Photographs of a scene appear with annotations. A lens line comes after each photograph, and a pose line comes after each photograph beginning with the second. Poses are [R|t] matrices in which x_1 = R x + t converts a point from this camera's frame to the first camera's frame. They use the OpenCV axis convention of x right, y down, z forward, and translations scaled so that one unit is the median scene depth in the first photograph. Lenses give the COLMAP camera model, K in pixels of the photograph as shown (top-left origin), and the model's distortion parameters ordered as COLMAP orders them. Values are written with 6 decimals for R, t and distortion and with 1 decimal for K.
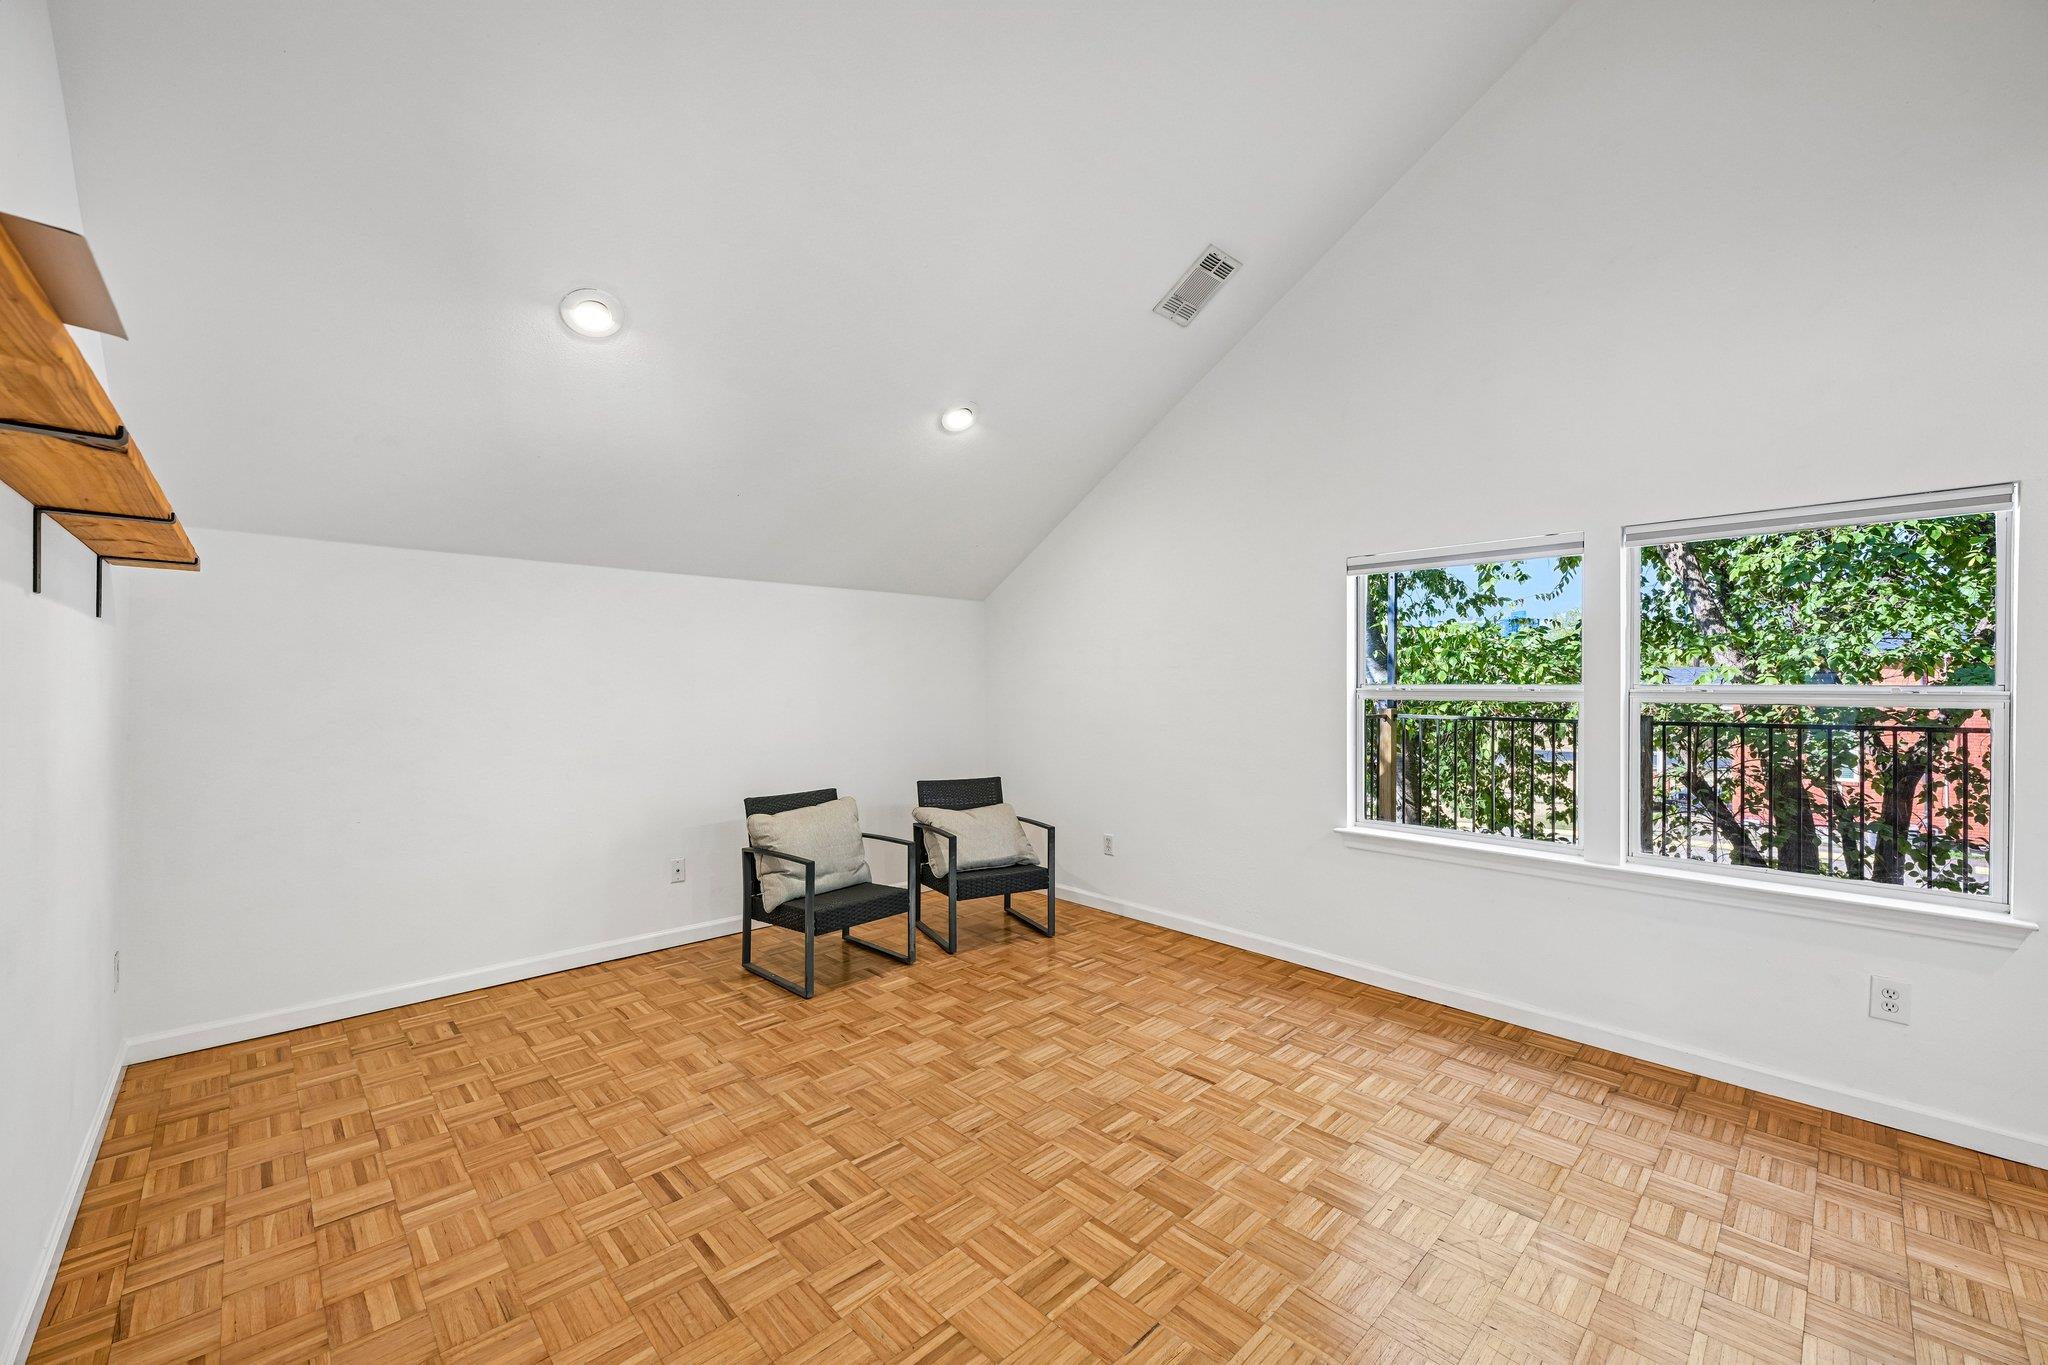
lens RADIAL K [[806.8, 0, 1024.0], [0, 806.8, 682.5], [0, 0, 1]] dist [-0.000559, -0.000048]
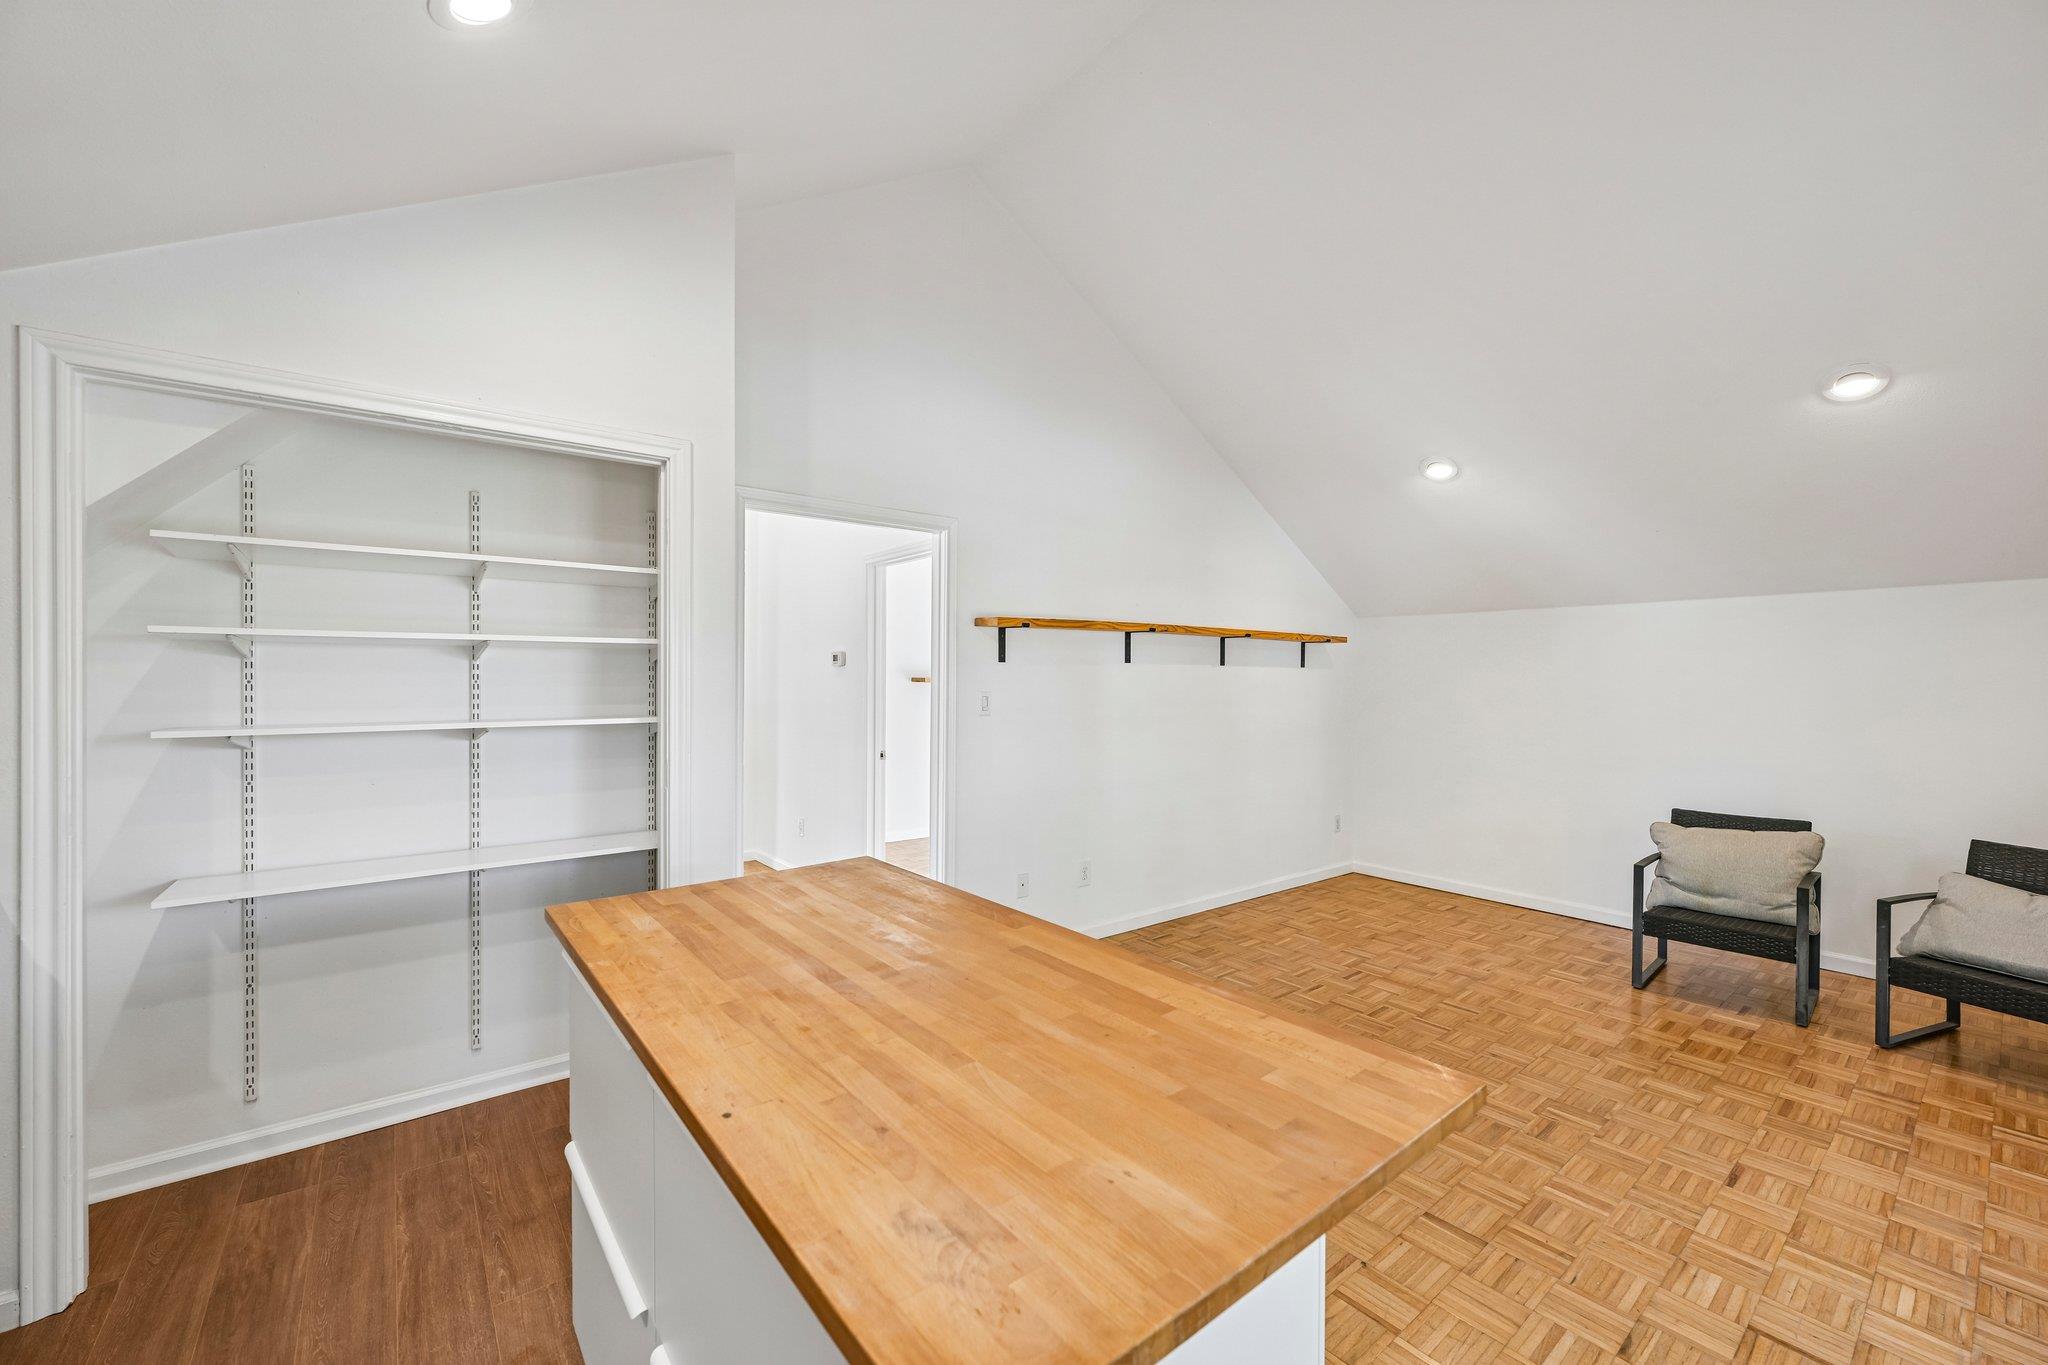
lens RADIAL K [[806.8, 0, 1024.0], [0, 806.8, 682.5], [0, 0, 1]] dist [-0.000559, -0.000048]
pose [[-0.093449, 0.001625, -0.995623, 0.992412], [-0.005960, 0.999980, 0.002192, -0.027132], [0.995606, 0.006138, -0.093437, 0.288531]]
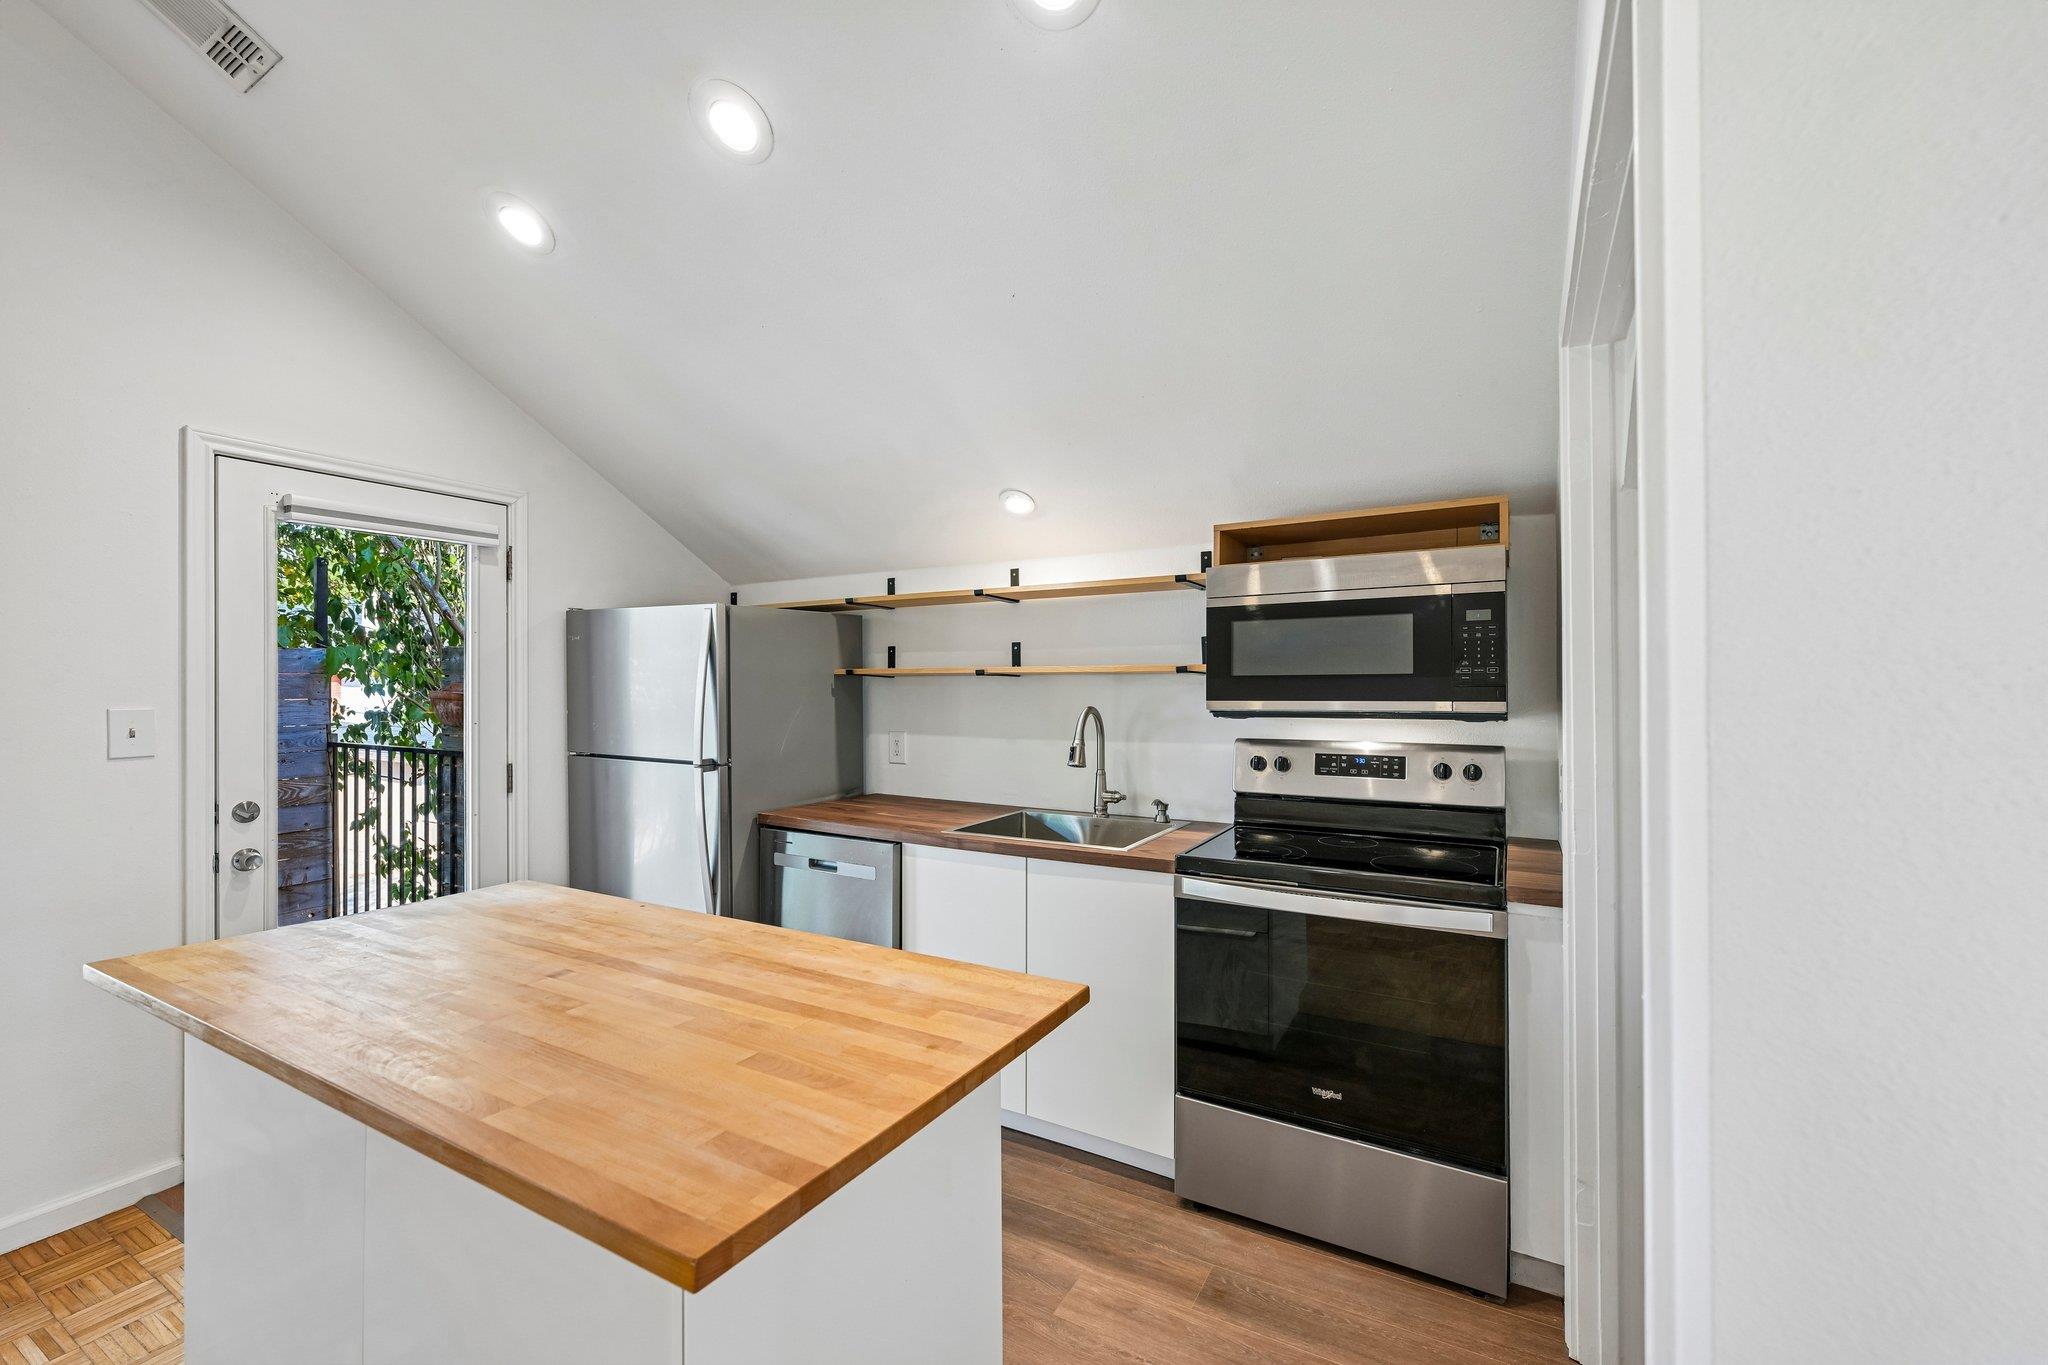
lens RADIAL K [[847.5, 0, 1024.0], [0, 847.5, 682.5], [0, 0, 1]] dist [-0.000598, -0.000385]
pose [[-0.283495, 0.005725, 0.958957, 0.053521], [0.006412, 0.999971, -0.004075, -0.024762], [-0.958952, 0.004994, -0.283523, 0.064320]]
